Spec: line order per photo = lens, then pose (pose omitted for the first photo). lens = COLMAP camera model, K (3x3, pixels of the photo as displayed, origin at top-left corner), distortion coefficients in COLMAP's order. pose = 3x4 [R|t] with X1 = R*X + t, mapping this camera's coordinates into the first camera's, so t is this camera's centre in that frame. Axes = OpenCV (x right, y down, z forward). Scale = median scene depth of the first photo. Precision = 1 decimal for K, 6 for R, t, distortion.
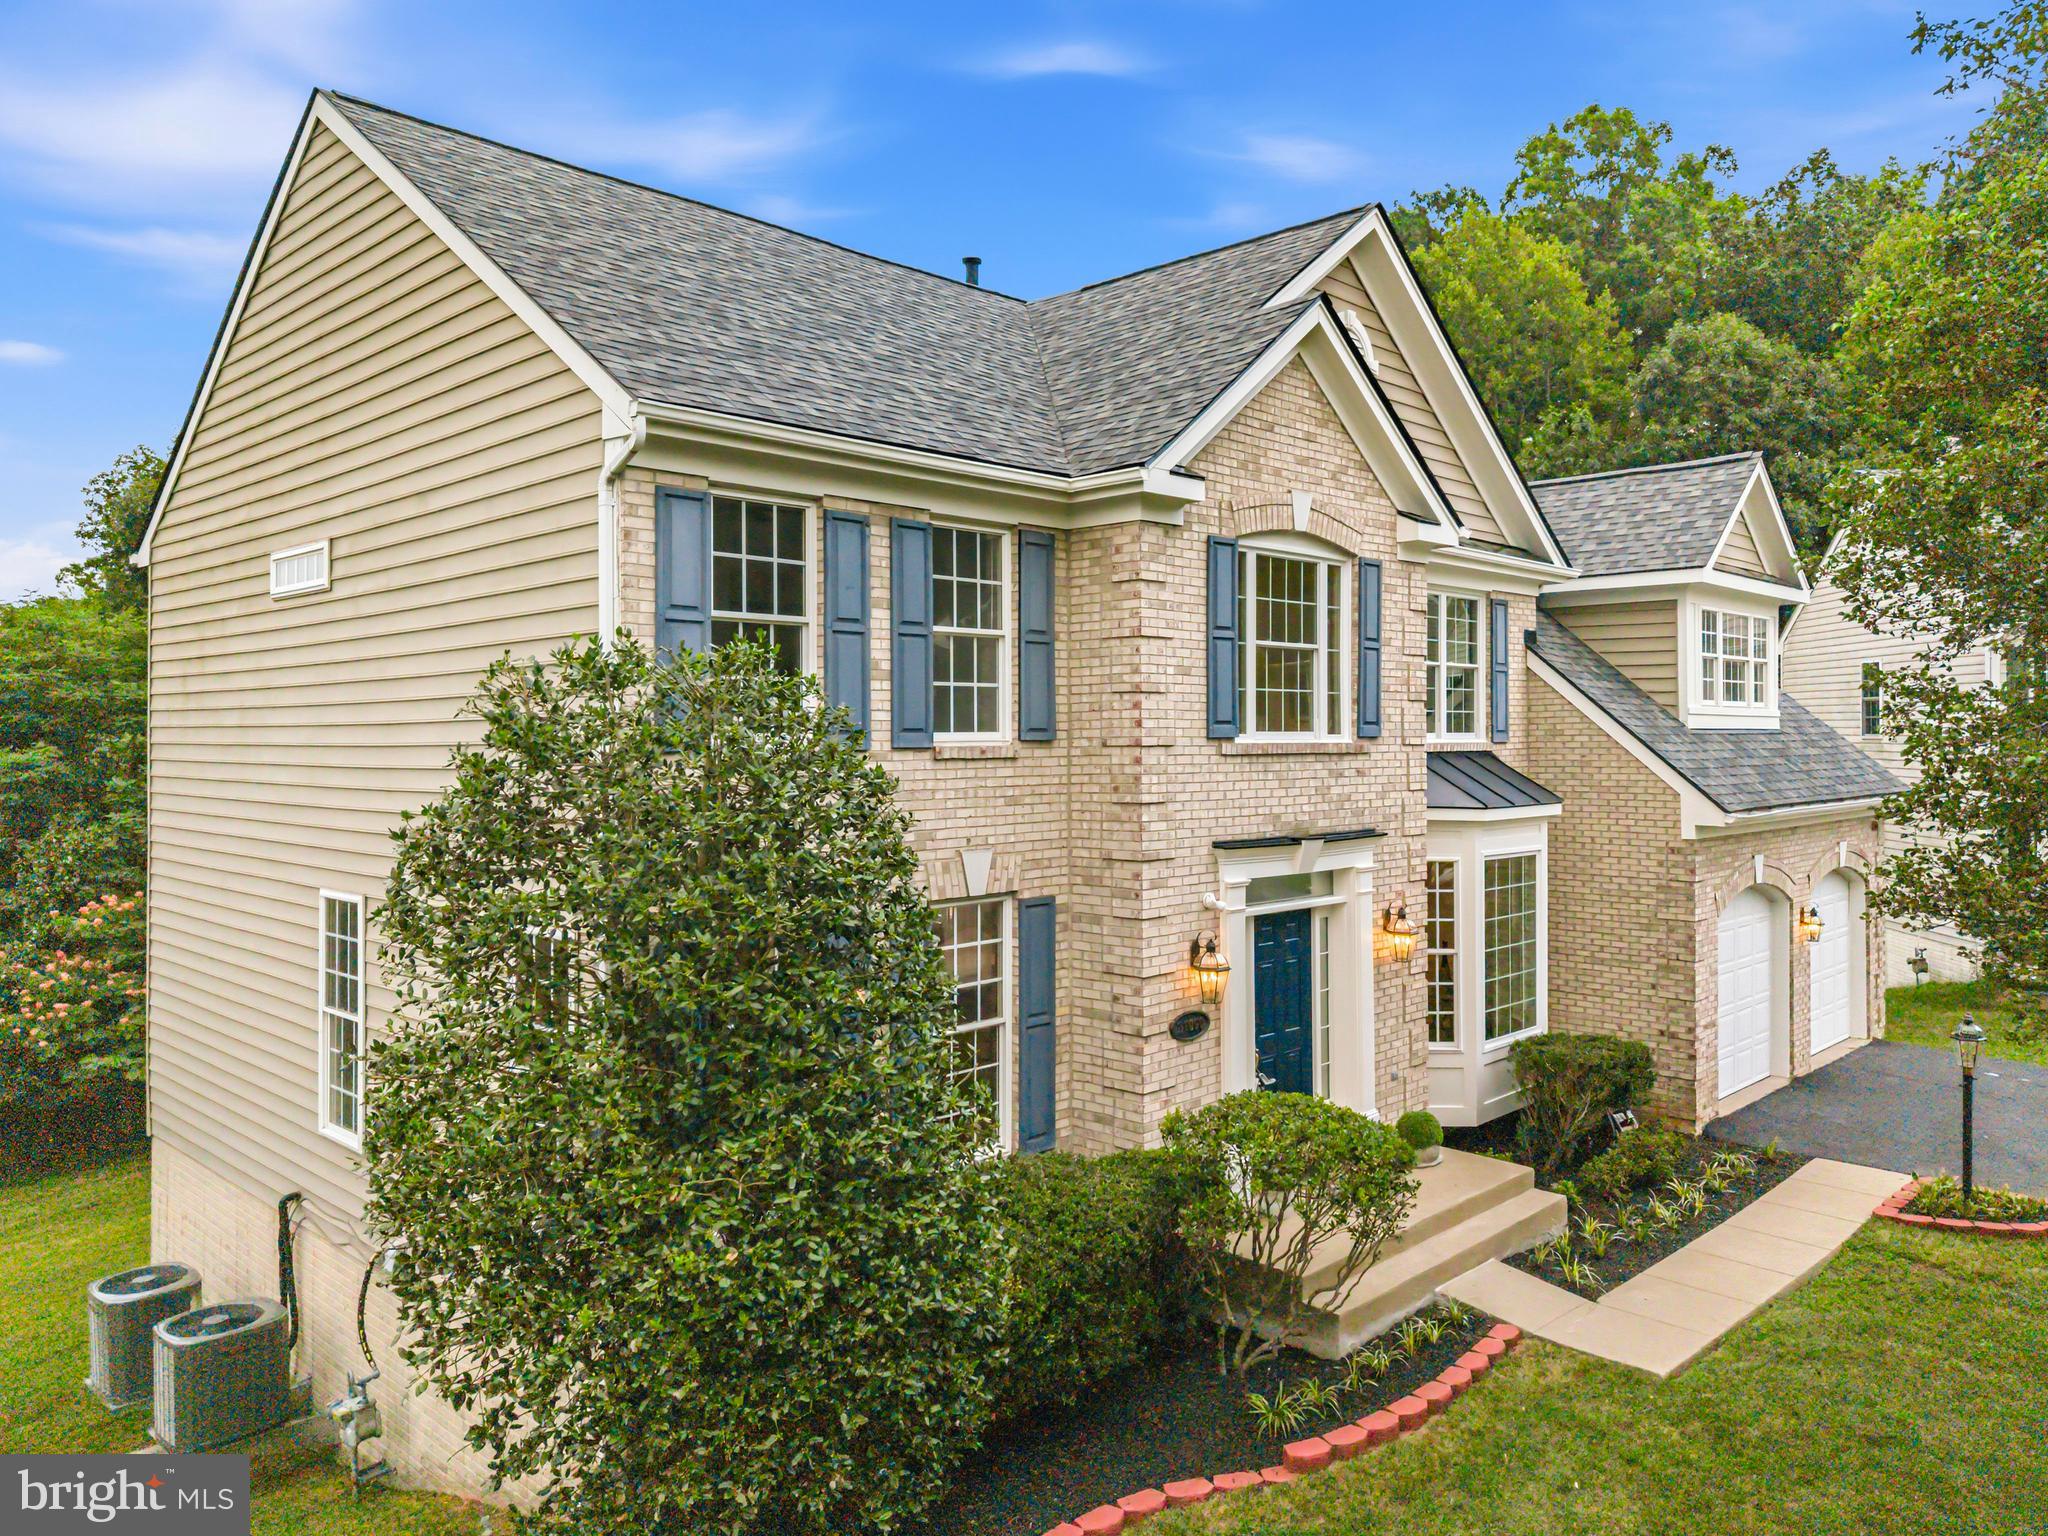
lens RADIAL K [[1446.2, 0, 1071.1], [0, 1446.2, 767.7], [0, 0, 1]] dist [0.042390, -0.061524]
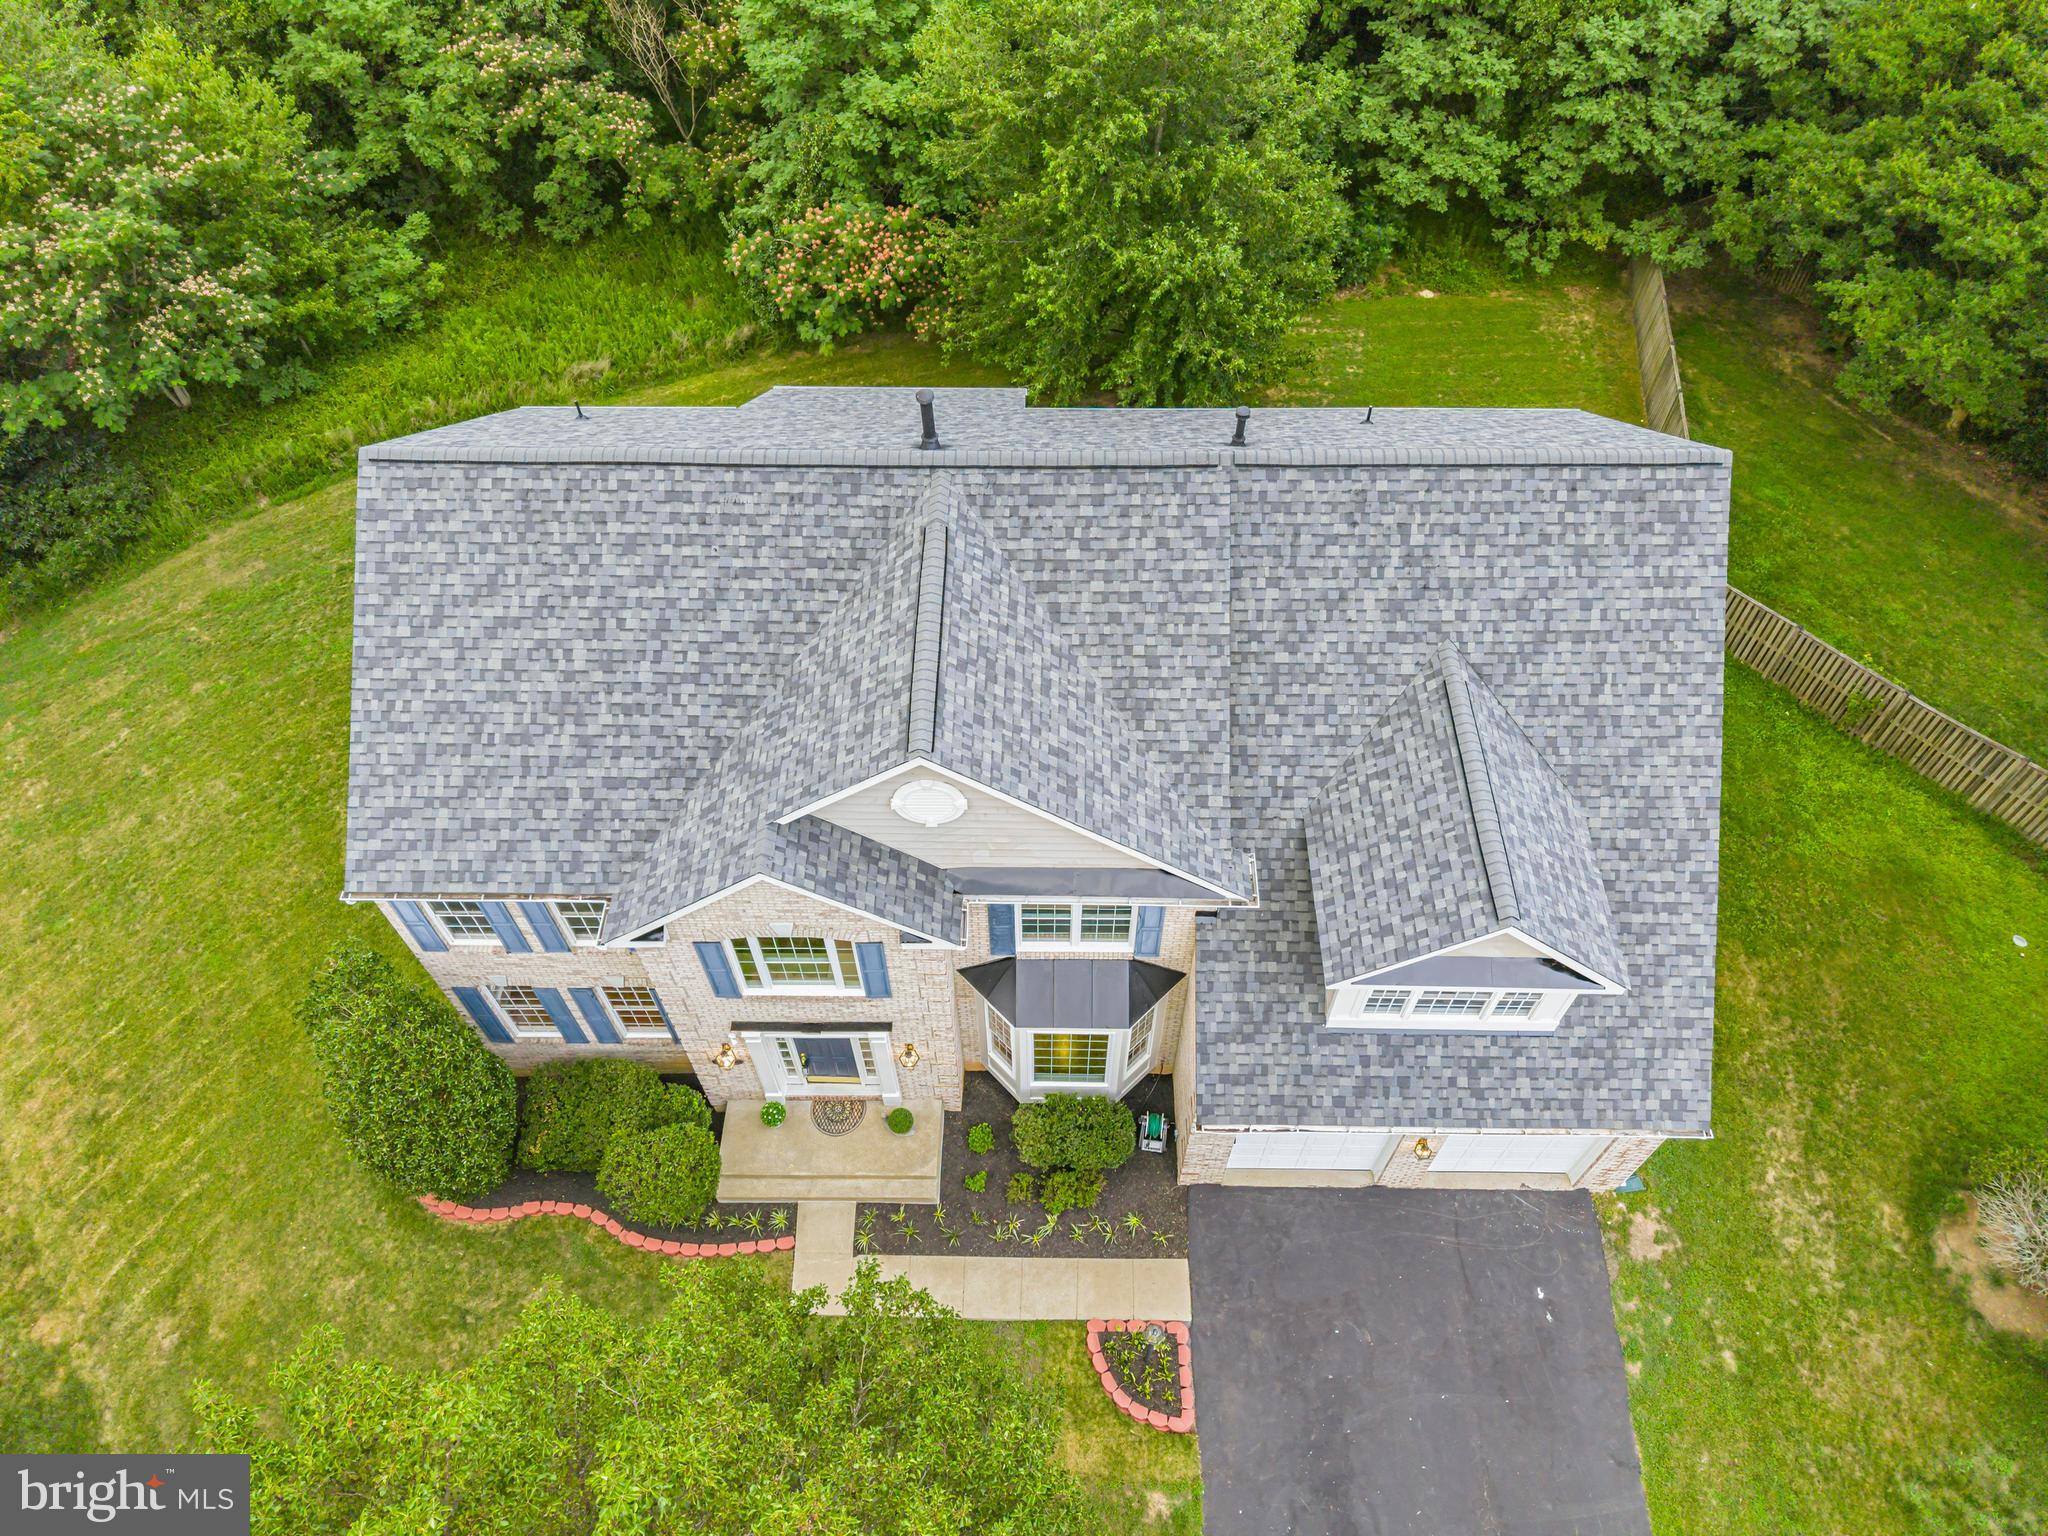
lens RADIAL K [[1383.6, 0, 1024.0], [0, 1383.6, 768.0], [0, 0, 1]] dist [0.006531, 0.003297]
pose [[0.684633, 0.589459, -0.428738, 0.860510], [-0.004289, 0.591456, 0.806326, -1.466400], [0.728876, -0.550198, 0.407459, 0.677073]]
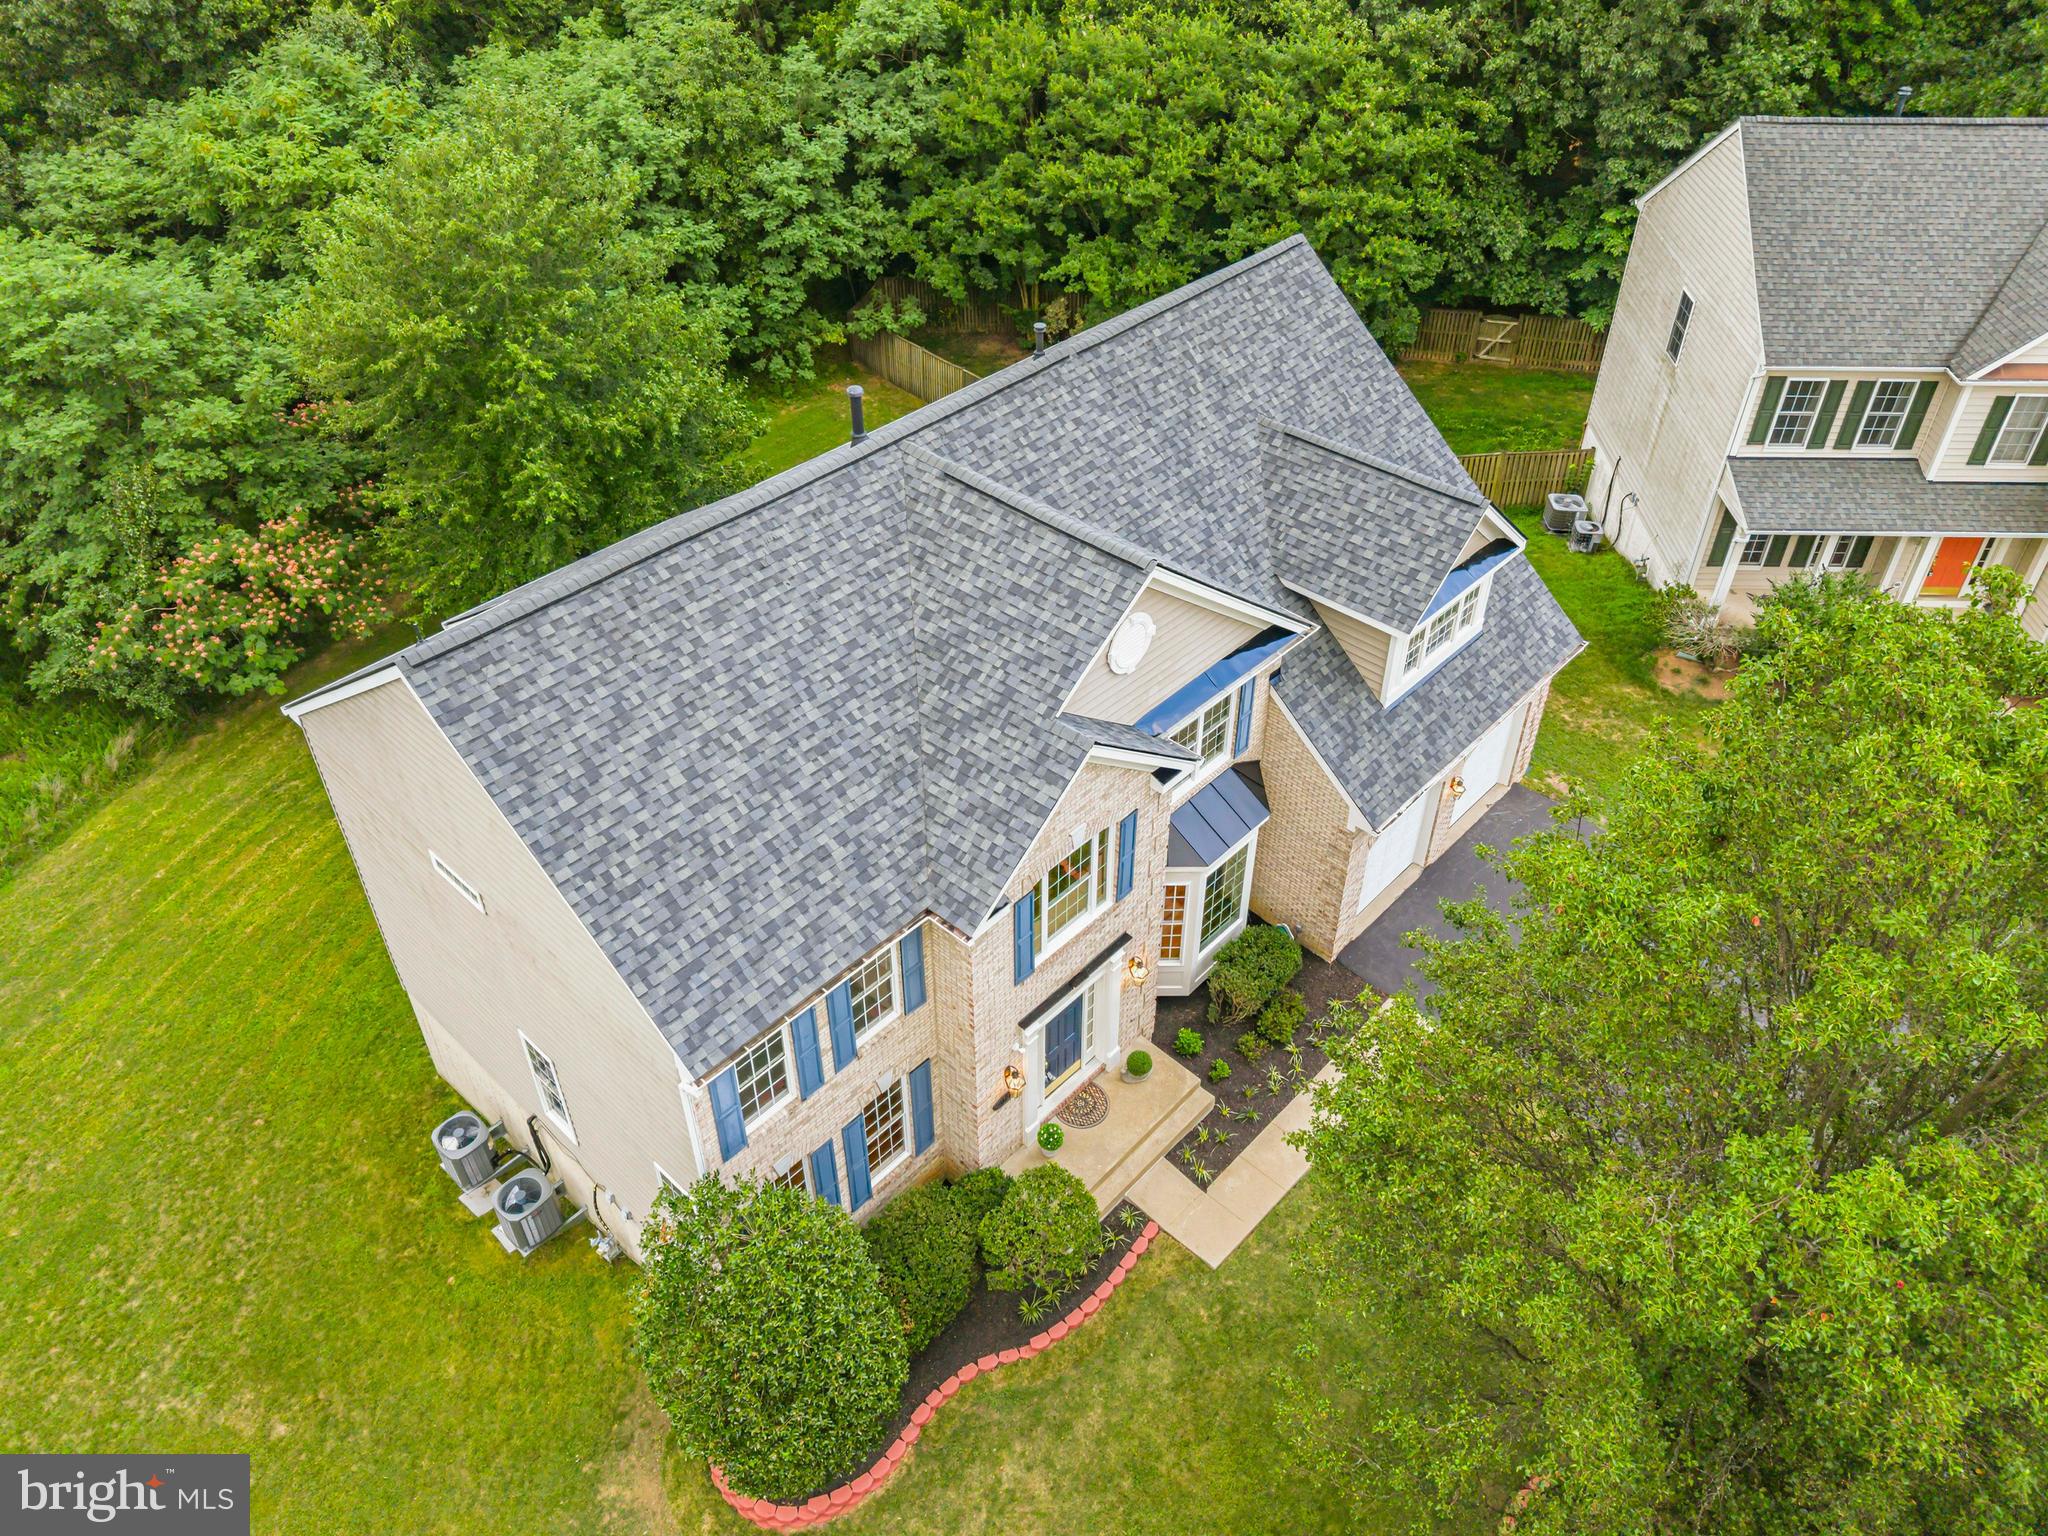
lens RADIAL K [[1508.5, 0, 1033.1], [0, 1508.5, 703.9], [0, 0, 1]] dist [0.029179, -0.004554]
pose [[0.999688, -0.006451, 0.024125, 0.068802], [-0.009591, 0.792793, 0.609416, -1.290405], [-0.023058, -0.609457, 0.792484, -0.213446]]
